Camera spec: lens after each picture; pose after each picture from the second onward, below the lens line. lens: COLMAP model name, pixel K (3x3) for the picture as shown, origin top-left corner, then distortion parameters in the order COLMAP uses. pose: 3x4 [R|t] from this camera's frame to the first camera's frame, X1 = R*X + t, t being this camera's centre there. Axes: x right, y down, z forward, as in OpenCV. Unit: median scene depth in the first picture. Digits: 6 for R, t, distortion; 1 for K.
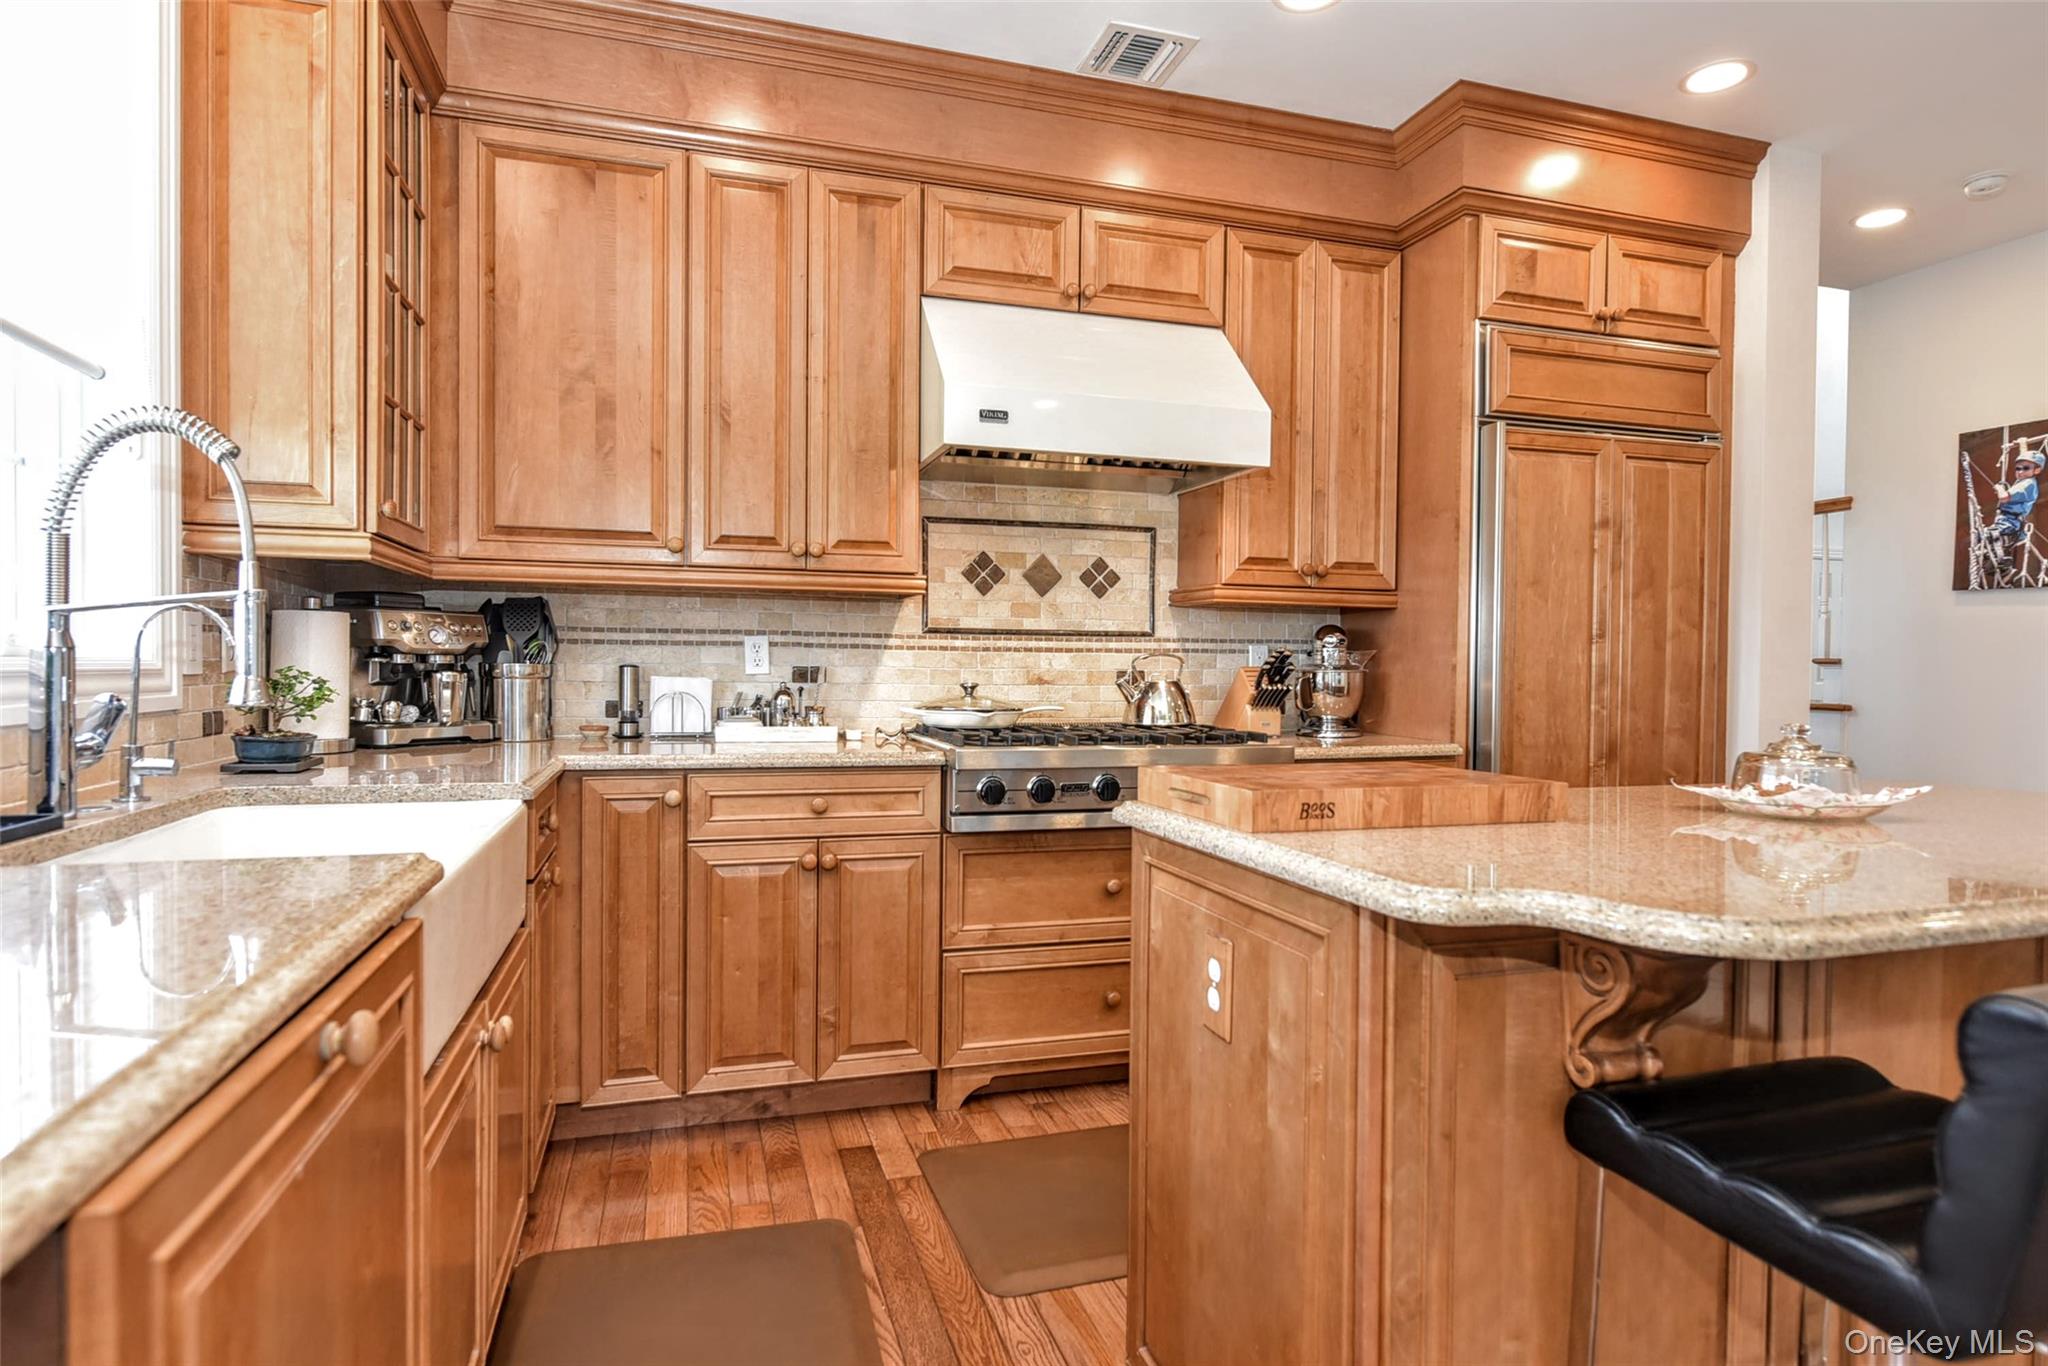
lens RADIAL K [[1074.1, 0, 1021.4], [0, 1074.1, 682.8], [0, 0, 1]] dist [0.000283, -0.000127]
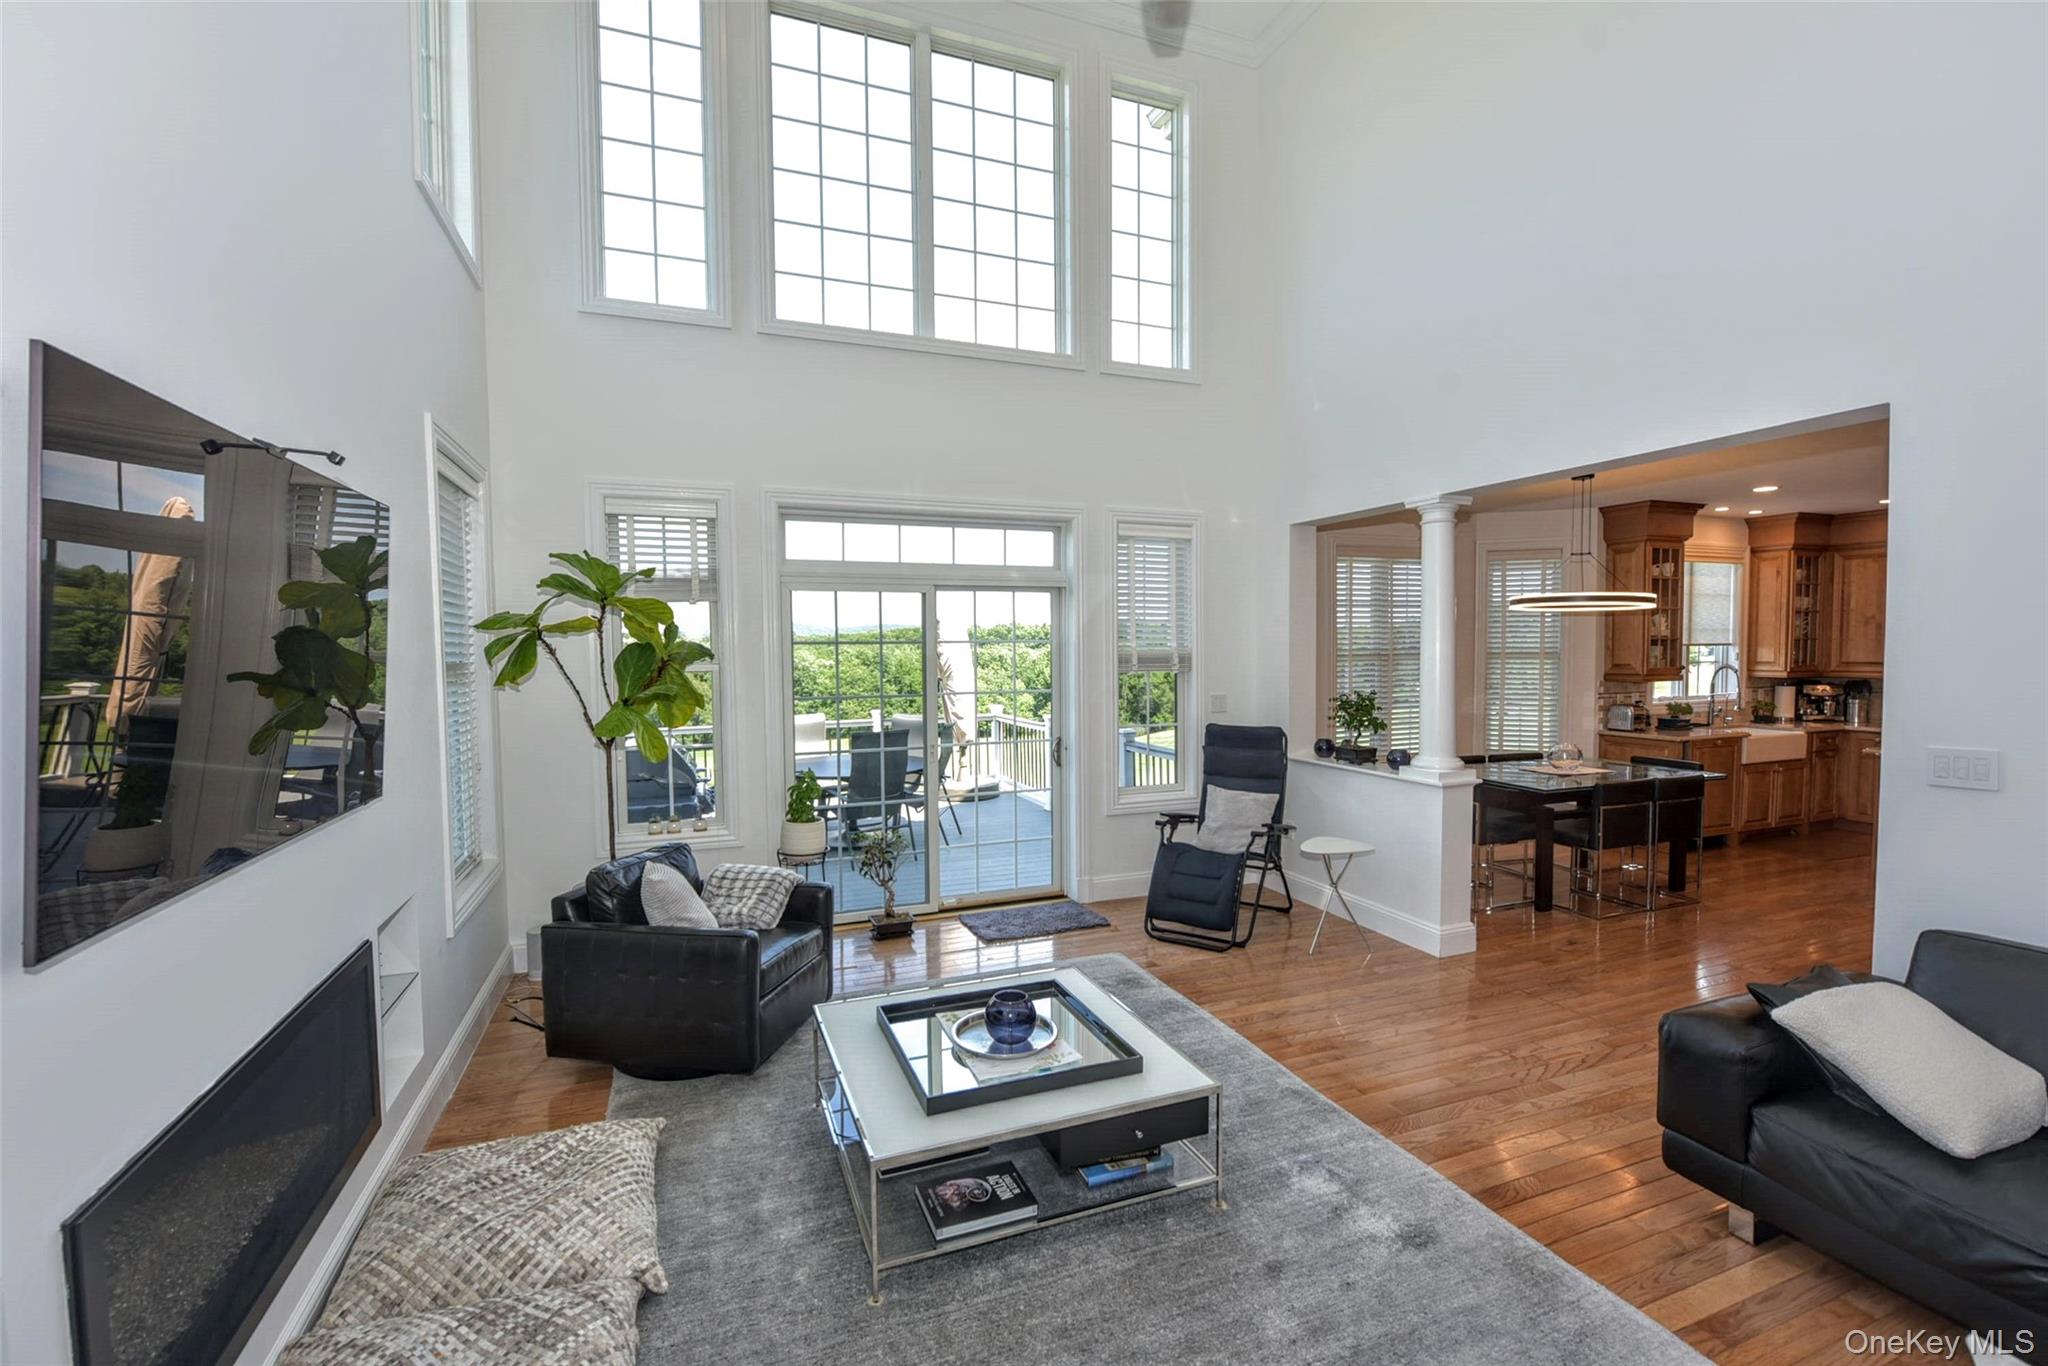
lens RADIAL K [[879.4, 0, 1024.0], [0, 879.4, 683.0], [0, 0, 1]] dist [-0.002741, -0.000063]
pose [[0.073411, 0.032855, -0.996760, 2.262365], [-0.009388, 0.999436, 0.032251, -0.144827], [0.997258, 0.006990, 0.073678, -1.967523]]
